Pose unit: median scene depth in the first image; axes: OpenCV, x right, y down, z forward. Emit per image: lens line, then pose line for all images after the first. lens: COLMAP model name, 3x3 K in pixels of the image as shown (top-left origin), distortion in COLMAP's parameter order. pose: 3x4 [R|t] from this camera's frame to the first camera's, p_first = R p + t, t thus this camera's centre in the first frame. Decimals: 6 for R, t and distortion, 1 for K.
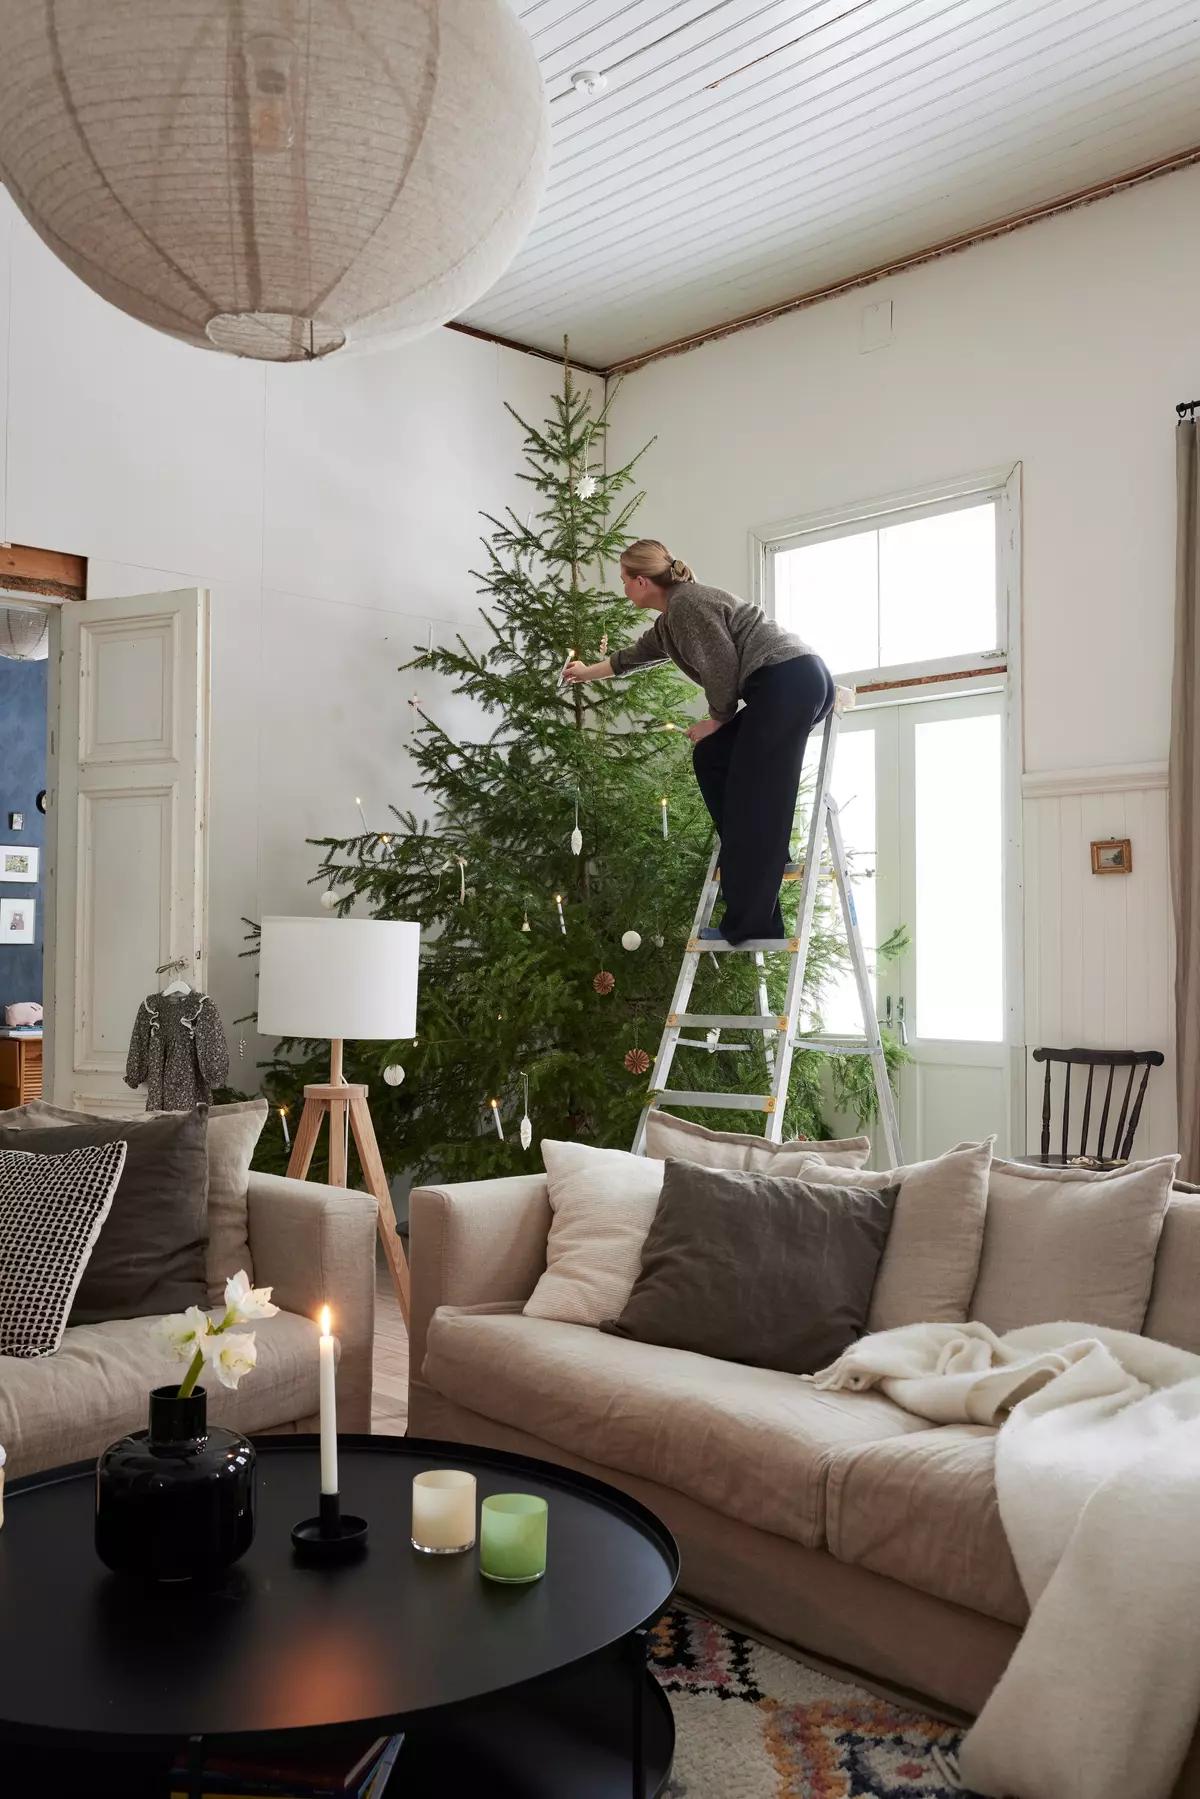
lens RADIAL K [[1681.8, 0, 600.4], [0, 1681.8, 895.2], [0, 0, 1]] dist [-0.015128, 0.000000]
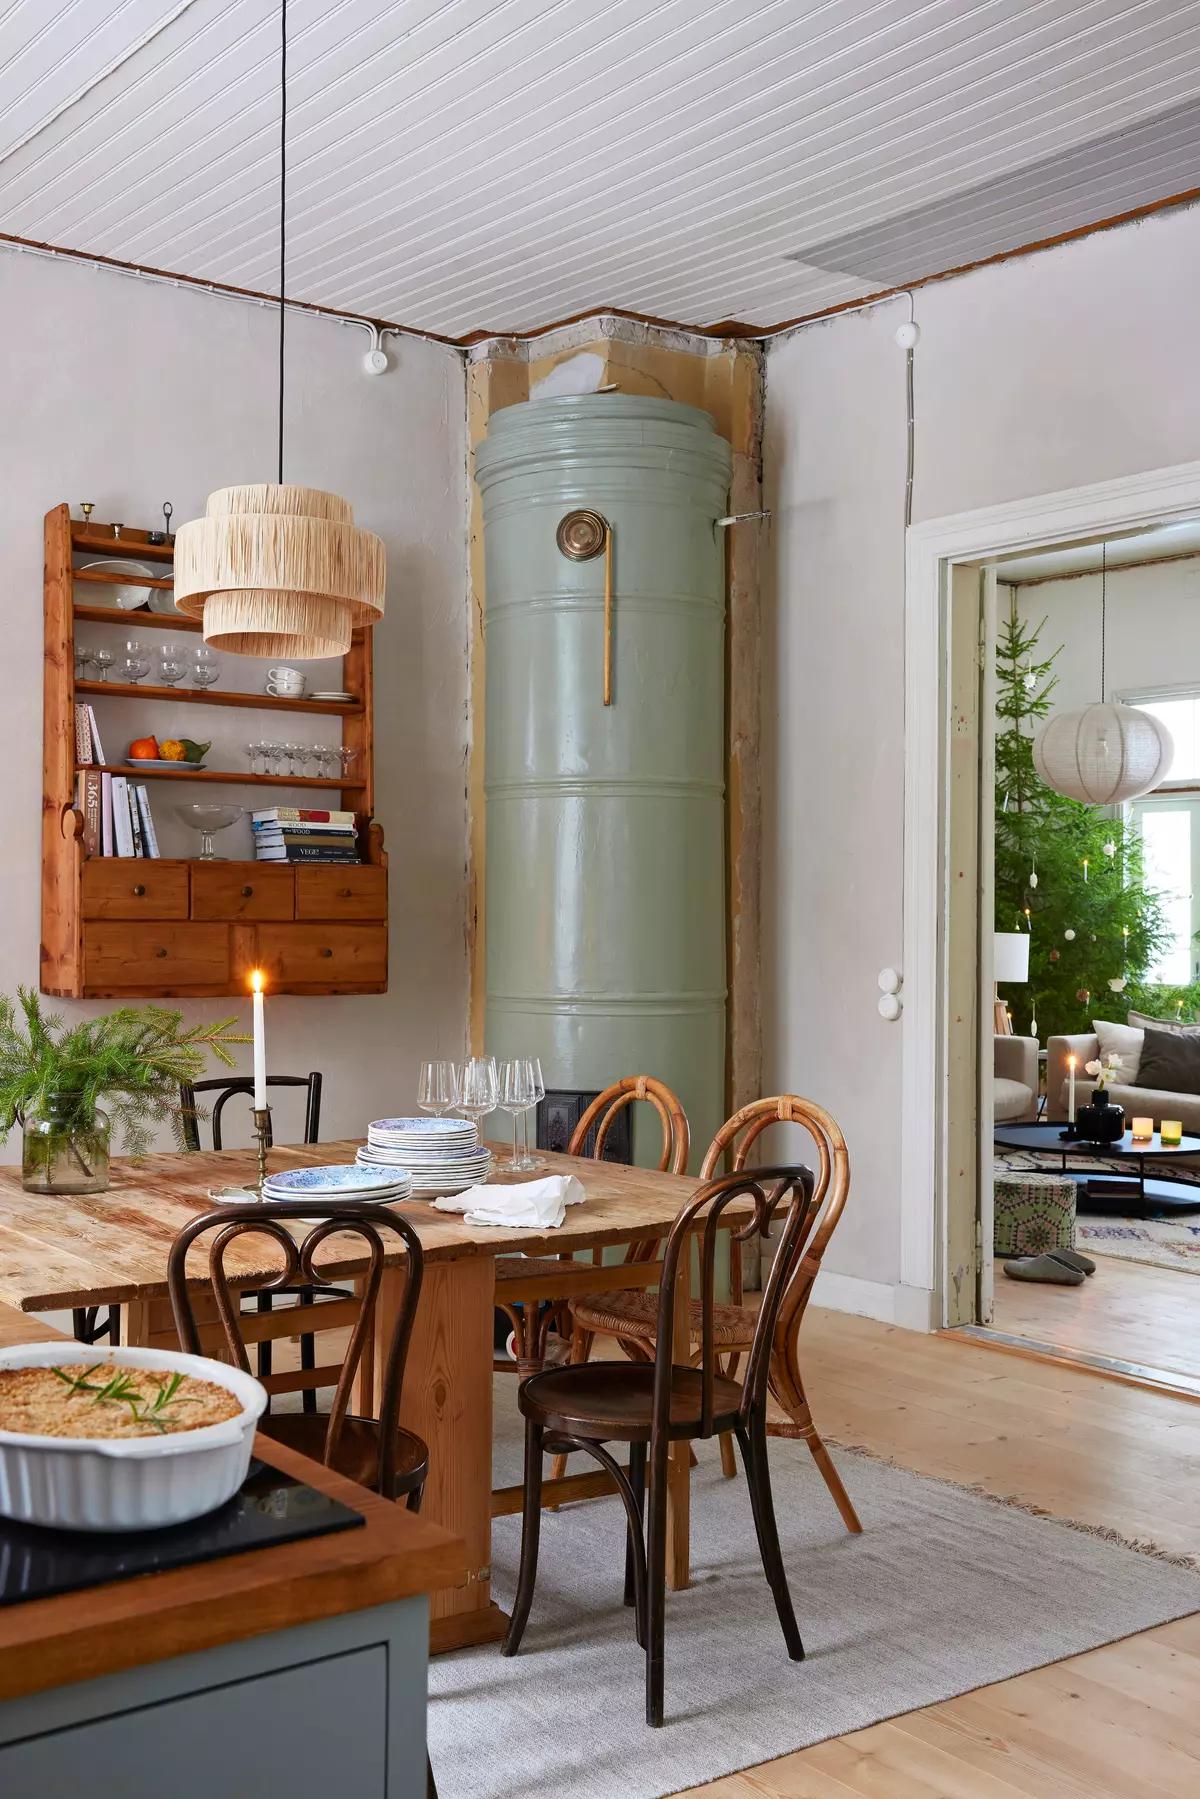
lens RADIAL K [[1905.0, 0, 600.4], [0, 1905.0, 898.5], [0, 0, 1]] dist [0.014012, 0.000000]
pose [[0.996598, -0.006171, -0.082184, -0.322282], [0.008544, 0.999556, 0.028555, -0.077223], [0.081971, -0.029160, 0.996208, -1.159879]]
